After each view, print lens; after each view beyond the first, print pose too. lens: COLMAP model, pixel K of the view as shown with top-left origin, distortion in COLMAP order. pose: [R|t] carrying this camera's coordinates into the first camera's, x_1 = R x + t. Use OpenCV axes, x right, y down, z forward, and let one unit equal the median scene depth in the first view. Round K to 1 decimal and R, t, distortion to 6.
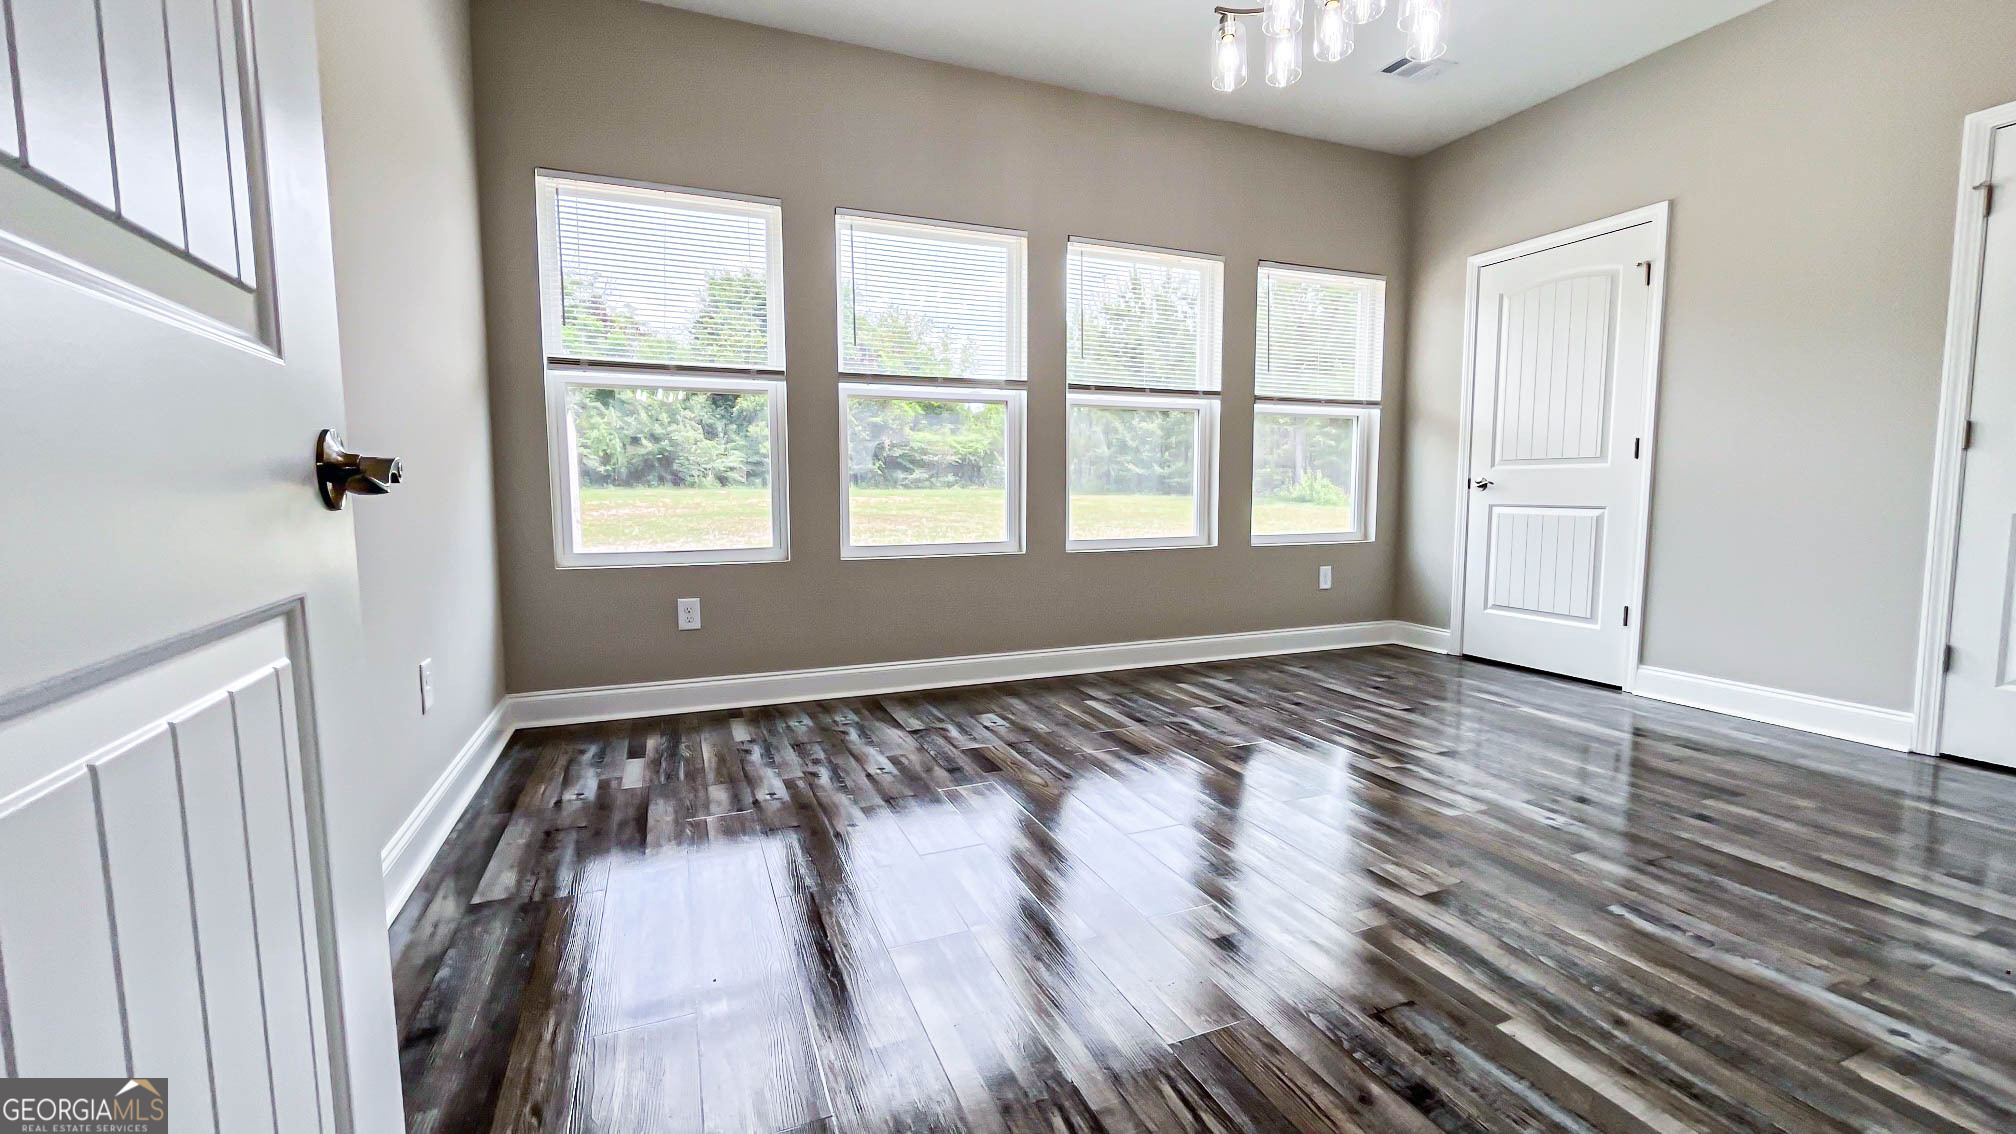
lens RADIAL K [[824.0, 0, 1020.2], [0, 824.0, 573.9], [0, 0, 1]] dist [-0.003634, -0.000369]
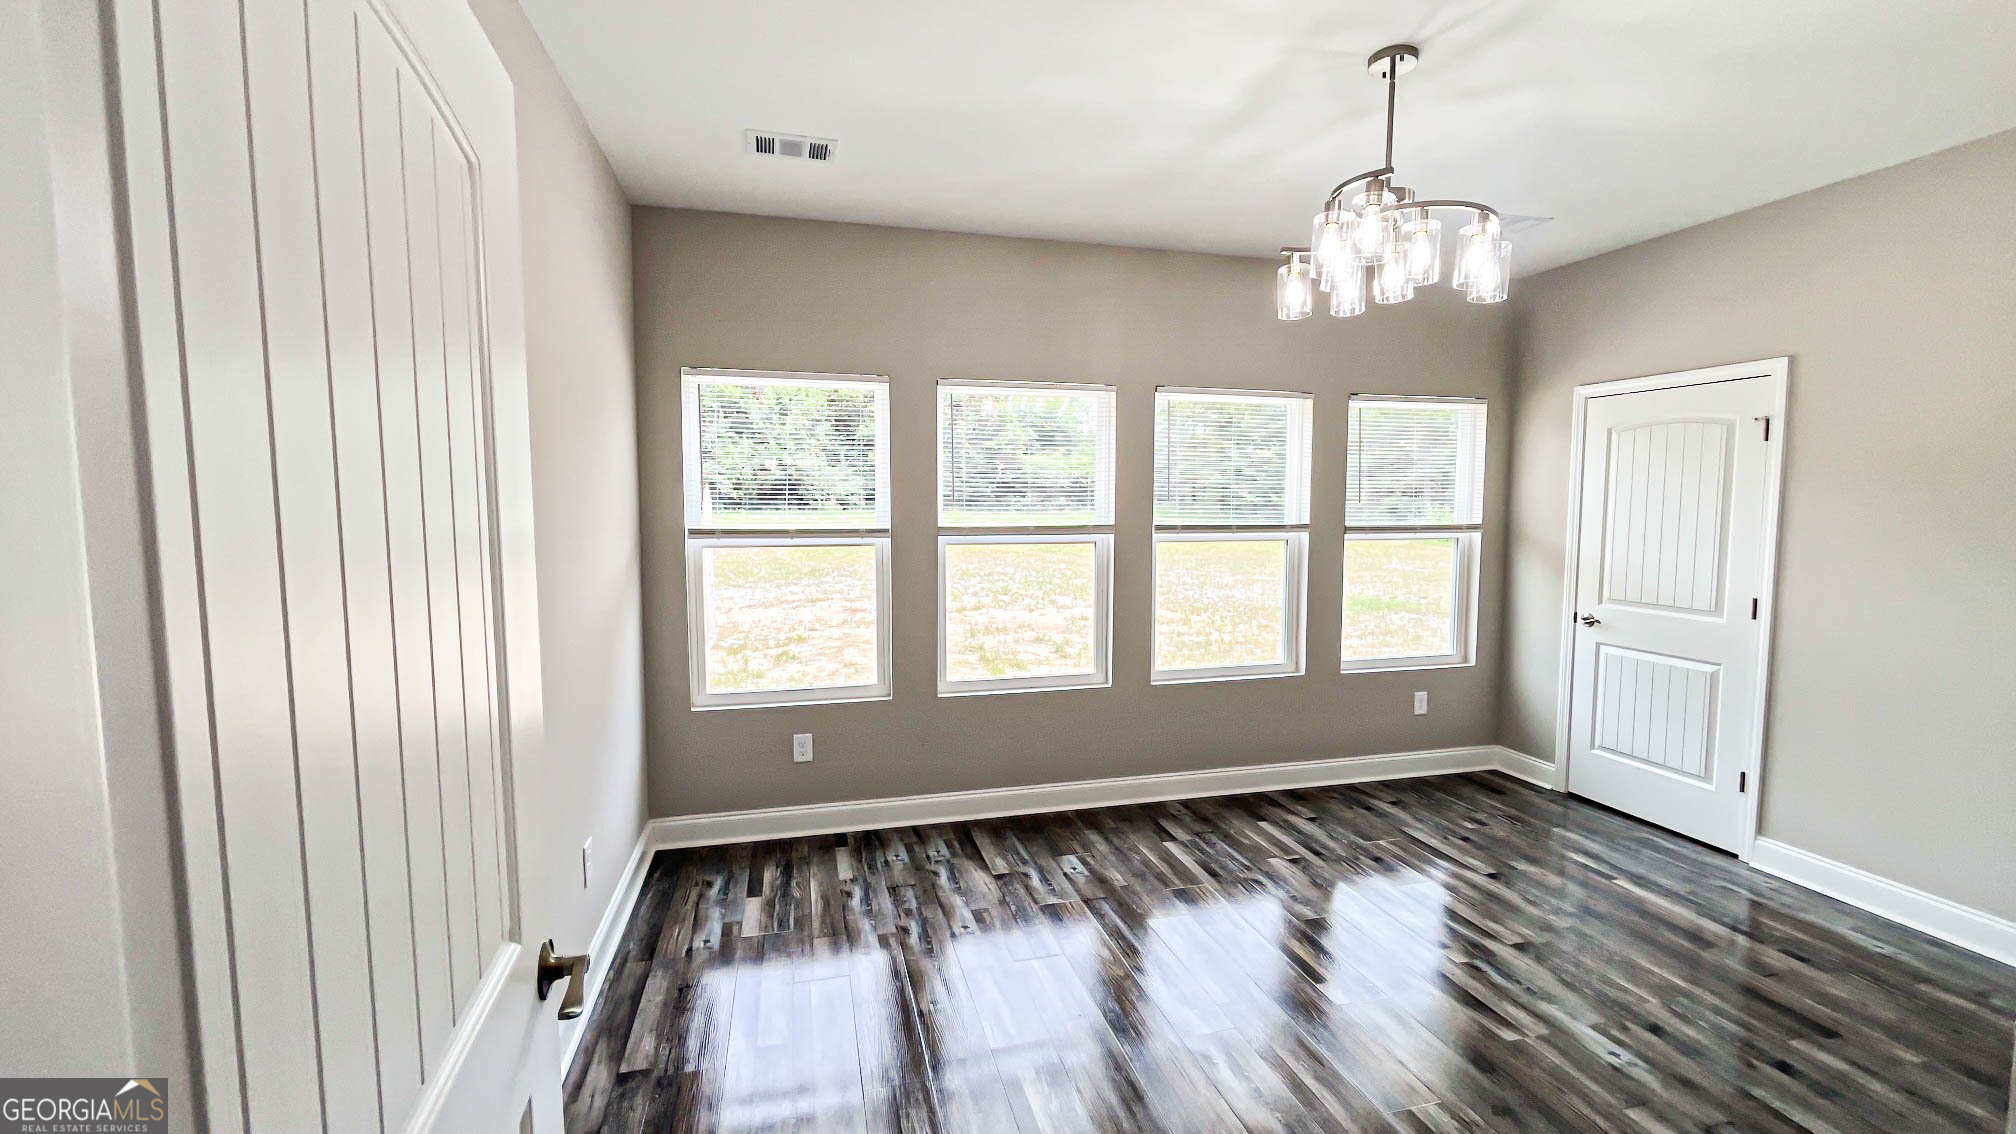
lens RADIAL K [[824.0, 0, 1015.9], [0, 824.0, 584.0], [0, 0, 1]] dist [-0.003634, -0.000369]
pose [[0.990221, 0.012854, -0.138918, 0.033212], [-0.014856, 0.999800, -0.013383, -0.154627], [0.138718, 0.015316, 0.990214, -0.062560]]
